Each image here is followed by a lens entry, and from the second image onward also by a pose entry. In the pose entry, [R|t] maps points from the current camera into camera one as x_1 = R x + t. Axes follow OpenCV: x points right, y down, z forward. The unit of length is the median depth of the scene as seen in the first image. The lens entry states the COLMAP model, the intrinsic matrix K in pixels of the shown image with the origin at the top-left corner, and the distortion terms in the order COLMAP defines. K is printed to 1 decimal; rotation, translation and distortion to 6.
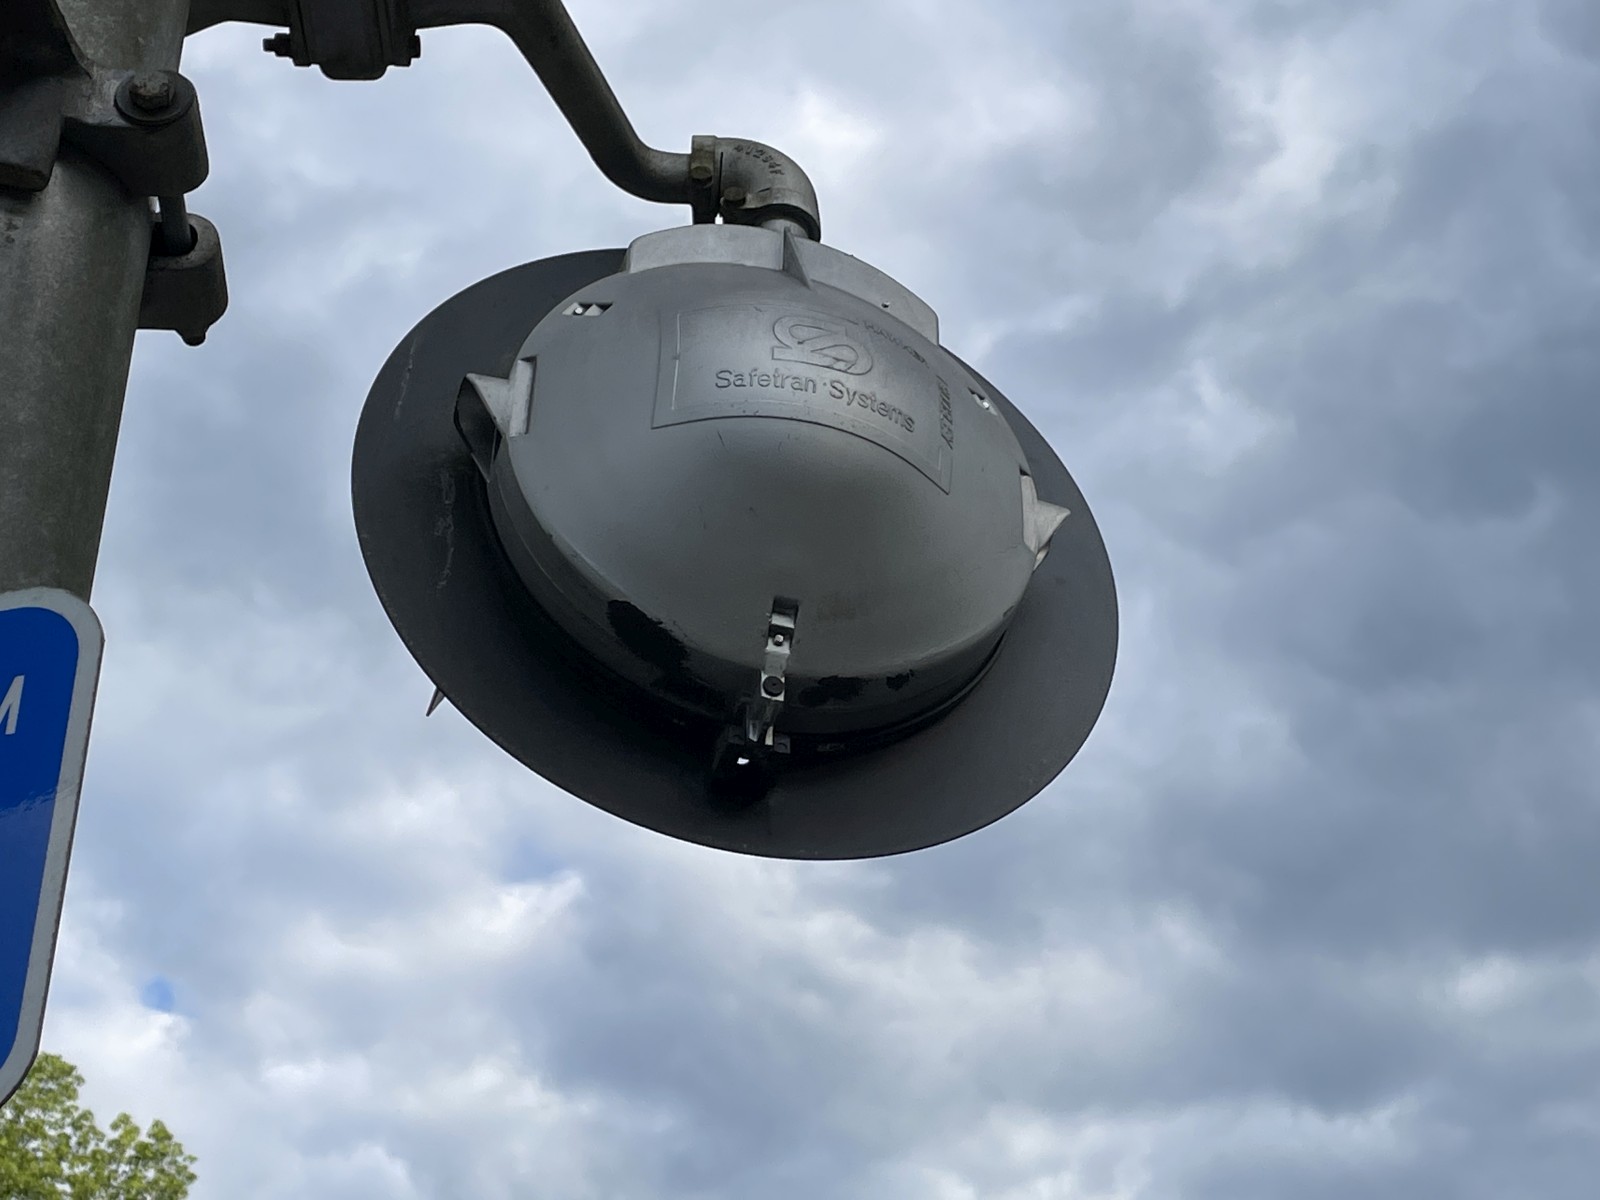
lens RADIAL K [[2829.1, 0, 800.0], [0, 2829.1, 600.0], [0, 0, 1]] dist [0.048139, 0.247022]
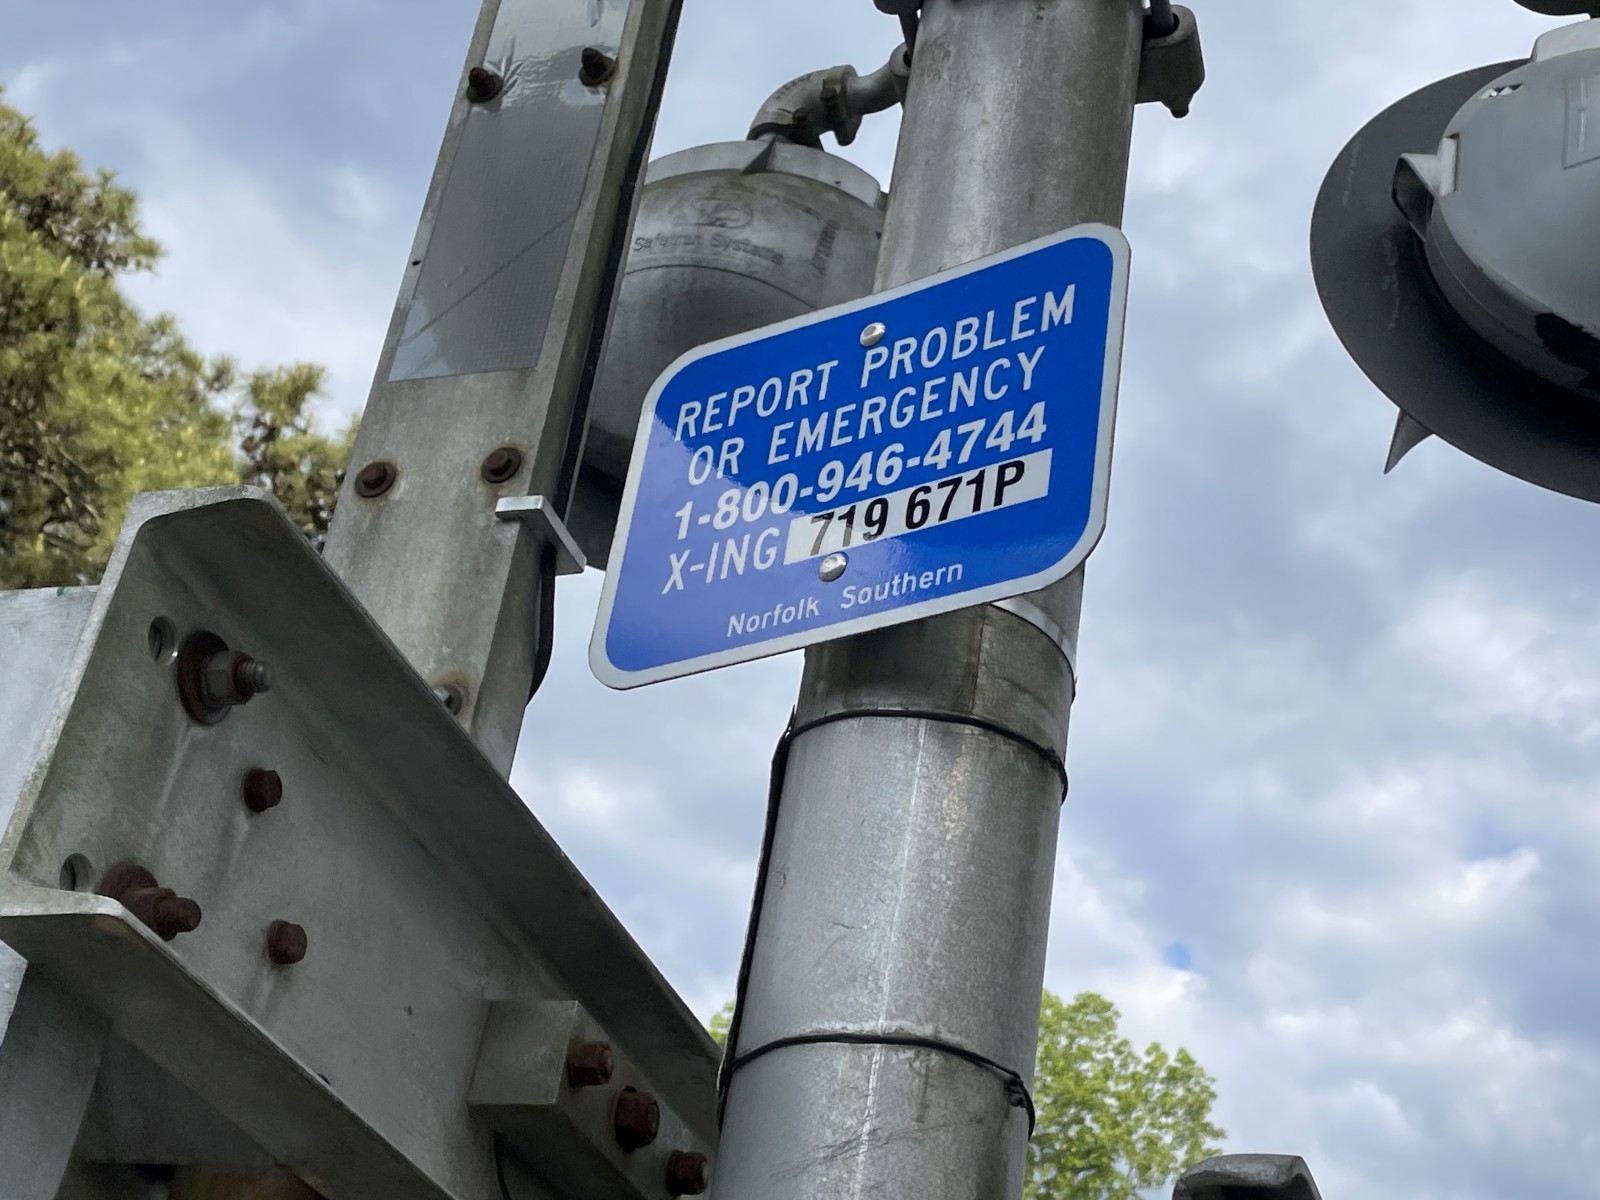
lens RADIAL K [[2359.2, 0, 800.0], [0, 2359.2, 600.0], [0, 0, 1]] dist [0.201789, -0.775549]
pose [[0.930601, -0.063208, -0.360536, -0.000243], [0.058722, 0.998000, -0.023397, 0.113639], [0.361294, 0.000602, 0.932452, -0.047509]]
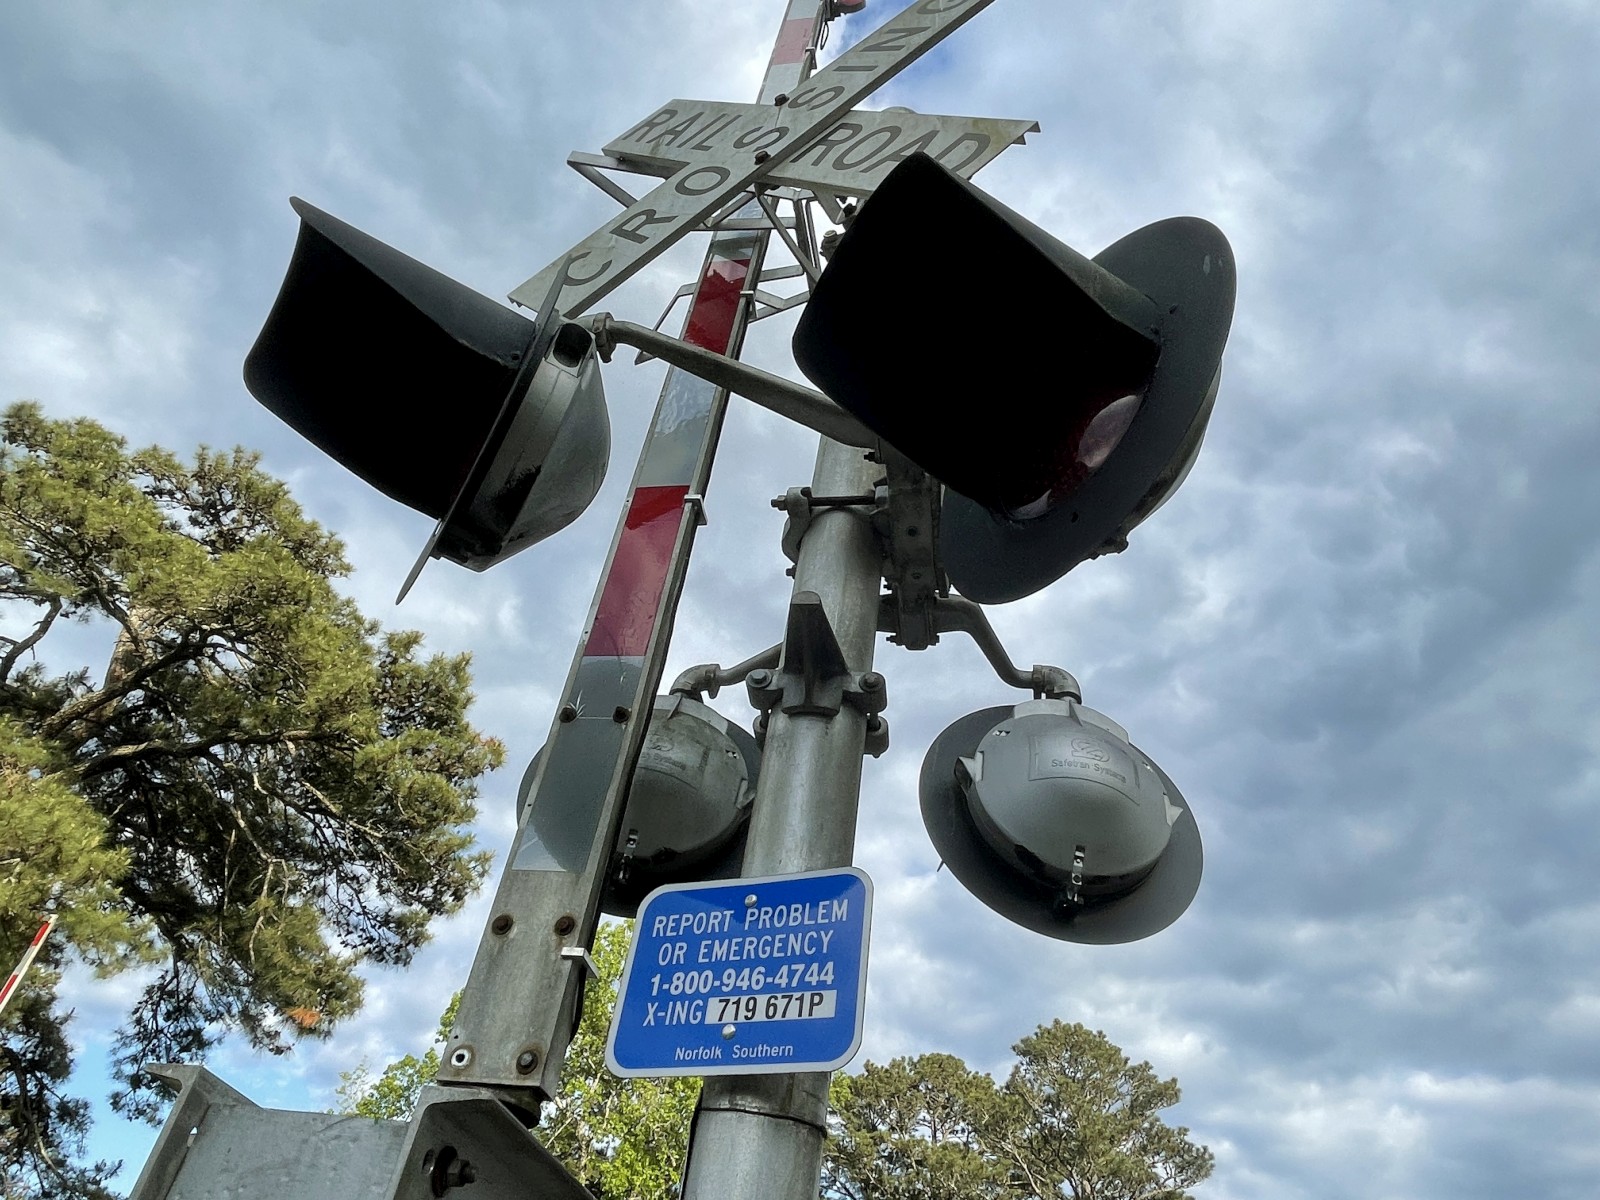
lens RADIAL K [[1044.7, 0, 800.0], [0, 1044.7, 600.0], [0, 0, 1]] dist [-0.006636, -0.000558]
pose [[0.979084, -0.012733, -0.203056, -0.056293], [-0.019224, 0.987785, -0.154635, -0.066383], [0.202544, 0.155304, 0.966880, -0.063944]]
